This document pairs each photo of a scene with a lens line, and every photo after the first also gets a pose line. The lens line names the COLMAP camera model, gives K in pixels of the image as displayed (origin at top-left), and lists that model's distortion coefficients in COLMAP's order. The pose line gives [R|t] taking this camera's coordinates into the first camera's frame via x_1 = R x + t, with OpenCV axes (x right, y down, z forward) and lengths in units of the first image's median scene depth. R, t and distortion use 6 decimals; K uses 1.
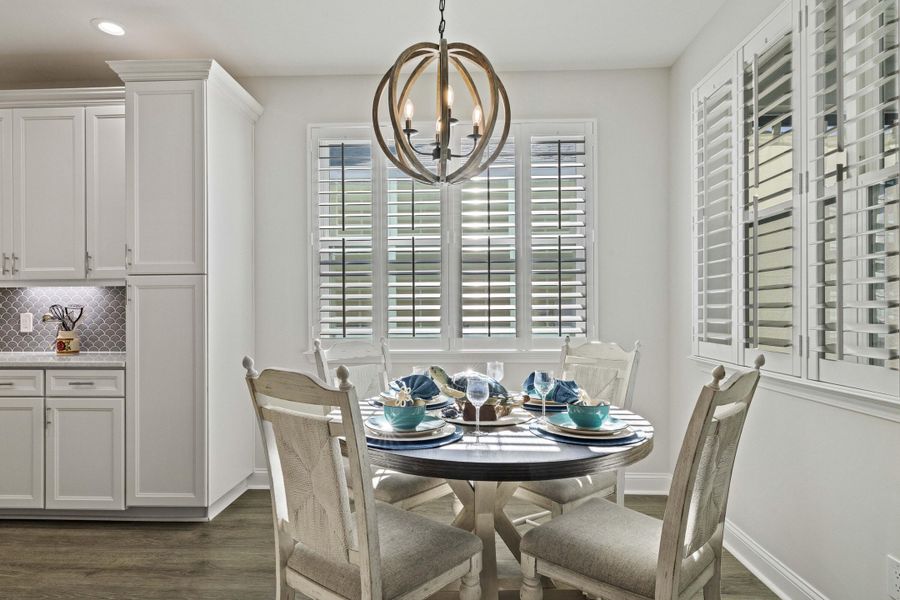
lens RADIAL K [[545.4, 0, 427.1], [0, 545.4, 300.0], [0, 0, 1]] dist [-0.001481, -0.010039]
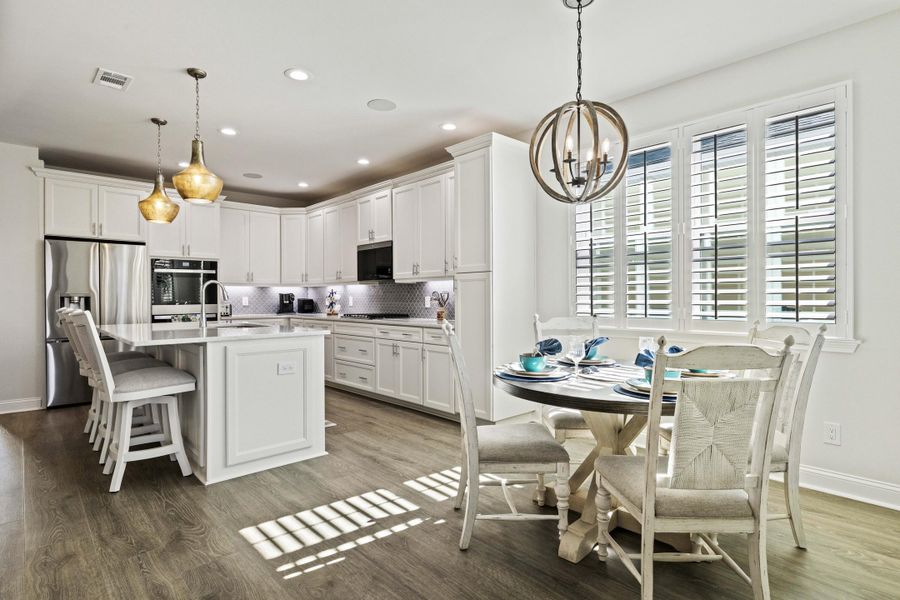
lens RADIAL K [[484.6, 0, 452.5], [0, 484.6, 293.3], [0, 0, 1]] dist [0.004653, -0.000507]
pose [[0.697287, -0.004433, -0.716779, 0.457016], [0.017224, 0.999796, 0.010572, -0.001294], [0.716585, -0.019718, 0.697221, -0.035849]]
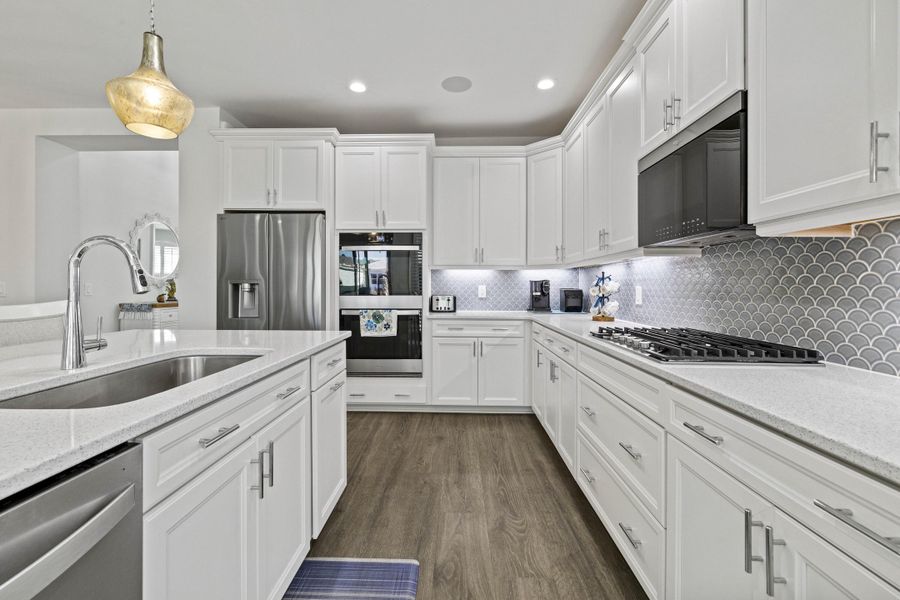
lens RADIAL K [[396.8, 0, 440.0], [0, 396.8, 284.4], [0, 0, 1]] dist [-0.002231, 0.002701]
pose [[-0.011075, -0.001073, -0.999938, -0.495437], [0.019808, 0.999803, -0.001293, 0.017683], [0.999742, -0.019821, -0.011052, 0.687752]]
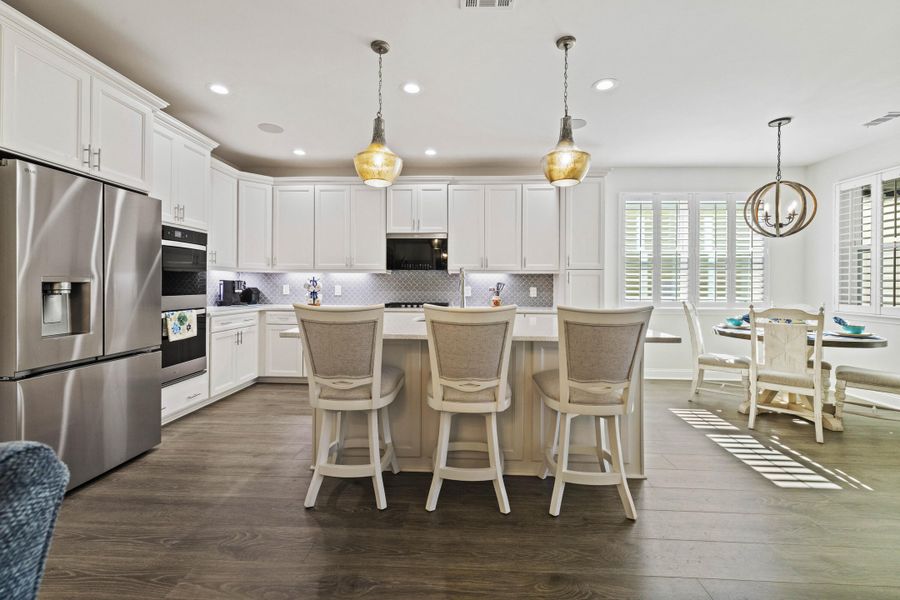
lens RADIAL K [[396.8, 0, 456.7], [0, 396.8, 278.8], [0, 0, 1]] dist [-0.002231, 0.002701]
pose [[0.999895, 0.012304, 0.007651, -0.867041], [-0.012360, 0.999897, 0.007286, -0.014421], [-0.007561, -0.007380, 0.999944, -0.467038]]
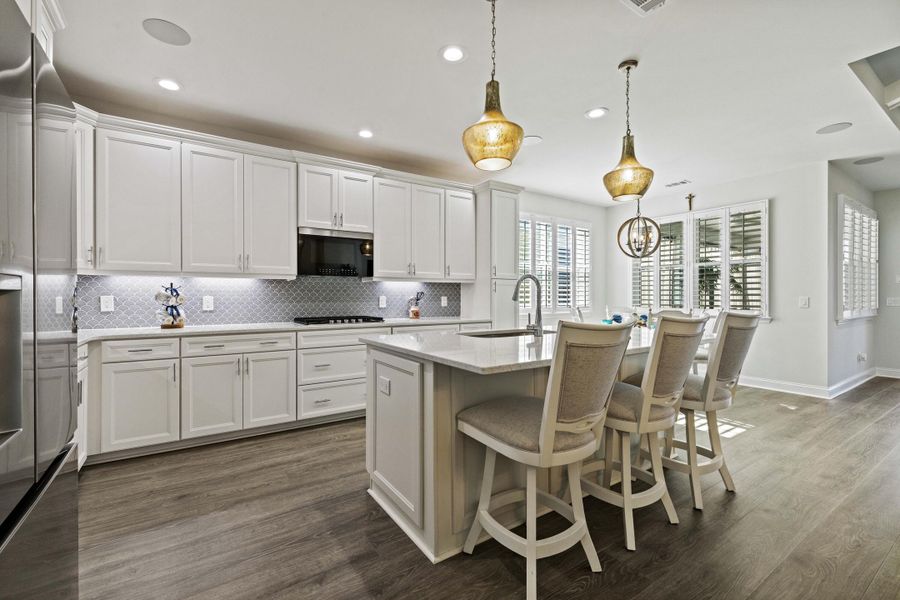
lens RADIAL K [[396.8, 0, 448.1], [0, 396.8, 288.4], [0, 0, 1]] dist [-0.002231, 0.002701]
pose [[0.805867, 0.016393, 0.591870, -1.430147], [-0.018142, 0.999831, -0.002991, -0.000530], [-0.591819, -0.008327, 0.806028, -0.143732]]
